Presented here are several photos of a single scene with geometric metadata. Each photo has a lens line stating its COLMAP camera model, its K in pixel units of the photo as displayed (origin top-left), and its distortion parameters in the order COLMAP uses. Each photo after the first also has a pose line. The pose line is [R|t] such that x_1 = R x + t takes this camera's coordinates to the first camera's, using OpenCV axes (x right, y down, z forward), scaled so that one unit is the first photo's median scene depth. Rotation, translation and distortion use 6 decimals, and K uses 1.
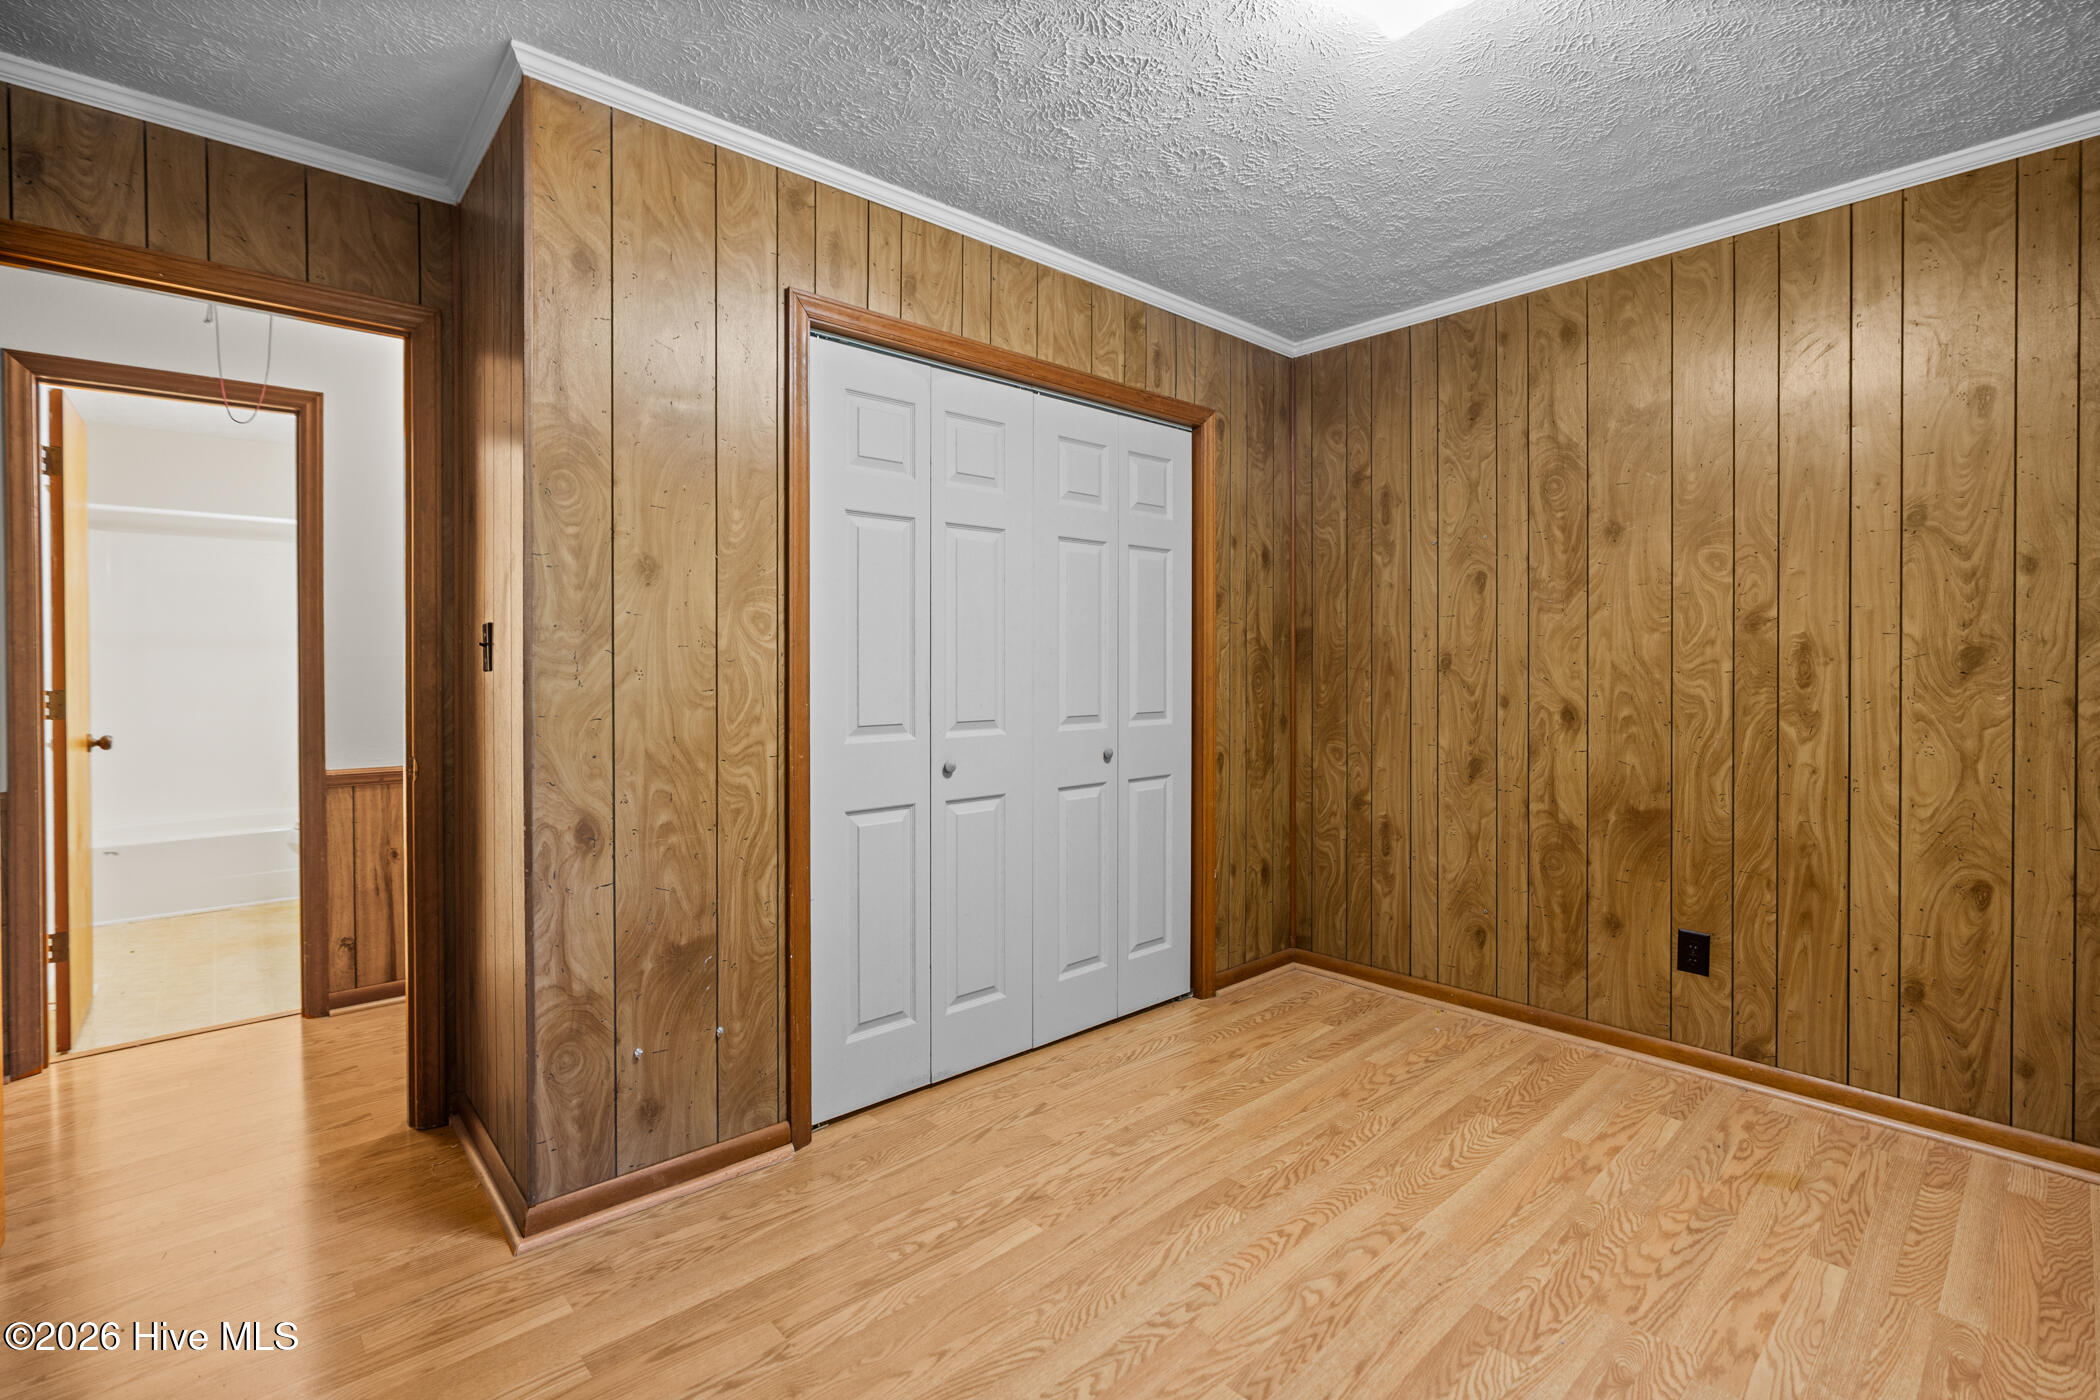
lens RADIAL K [[957.0, 0, 1042.8], [0, 957.0, 669.7], [0, 0, 1]] dist [-0.002492, 0.000238]
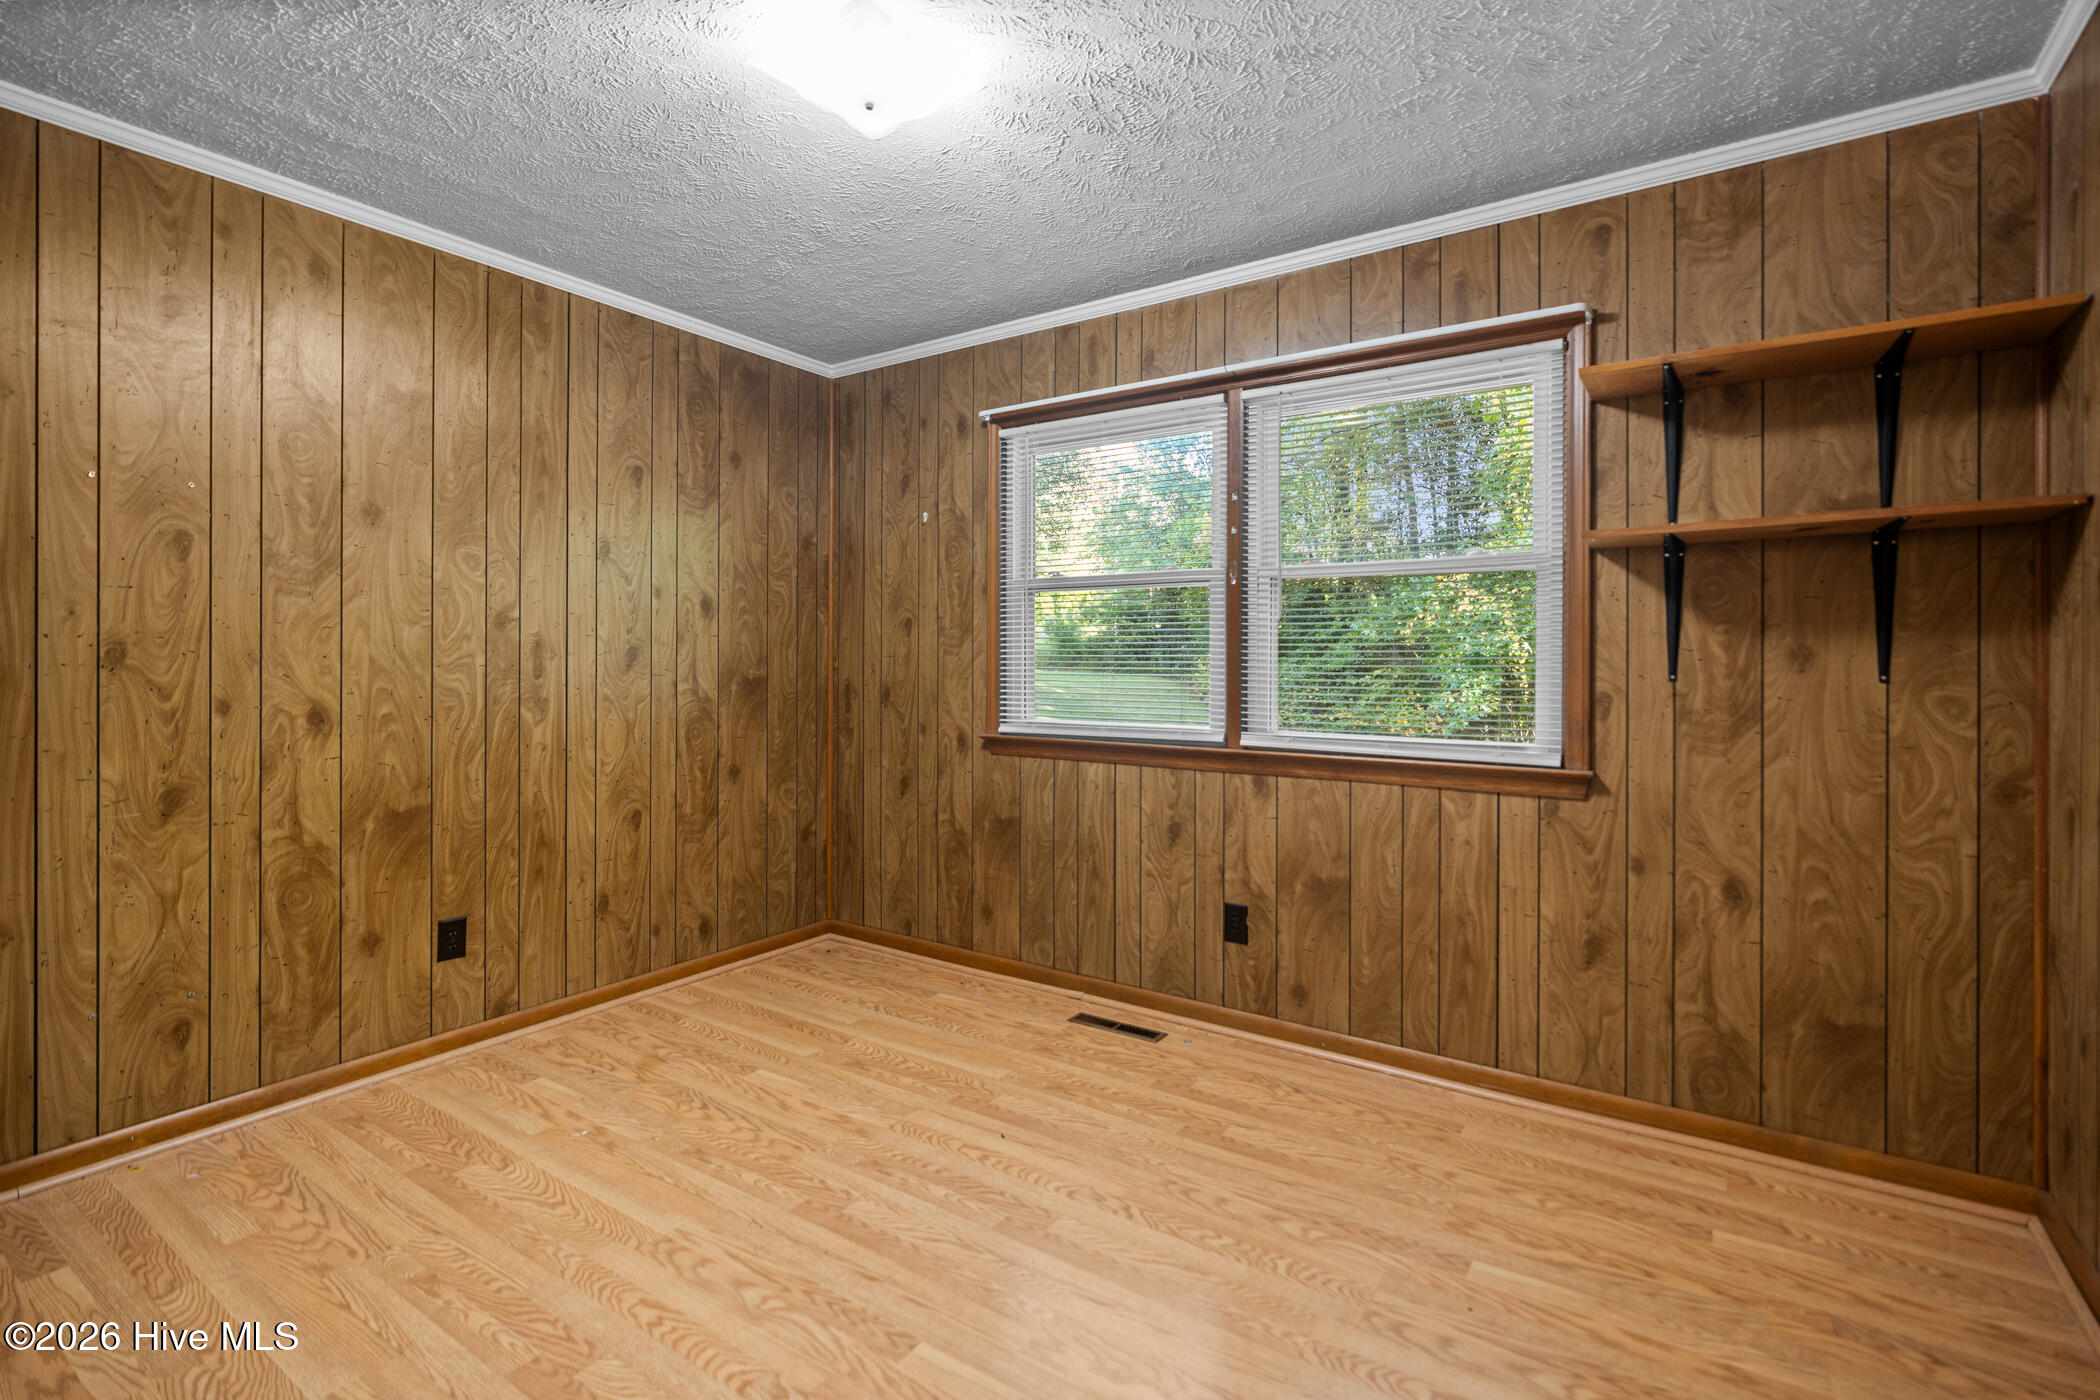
lens RADIAL K [[957.0, 0, 1042.8], [0, 957.0, 669.7], [0, 0, 1]] dist [-0.002492, 0.000238]
pose [[-0.234022, -0.001579, 0.972230, -0.469529], [0.011134, 0.999929, 0.004304, 0.009075], [-0.972167, 0.011832, -0.233988, 0.623522]]
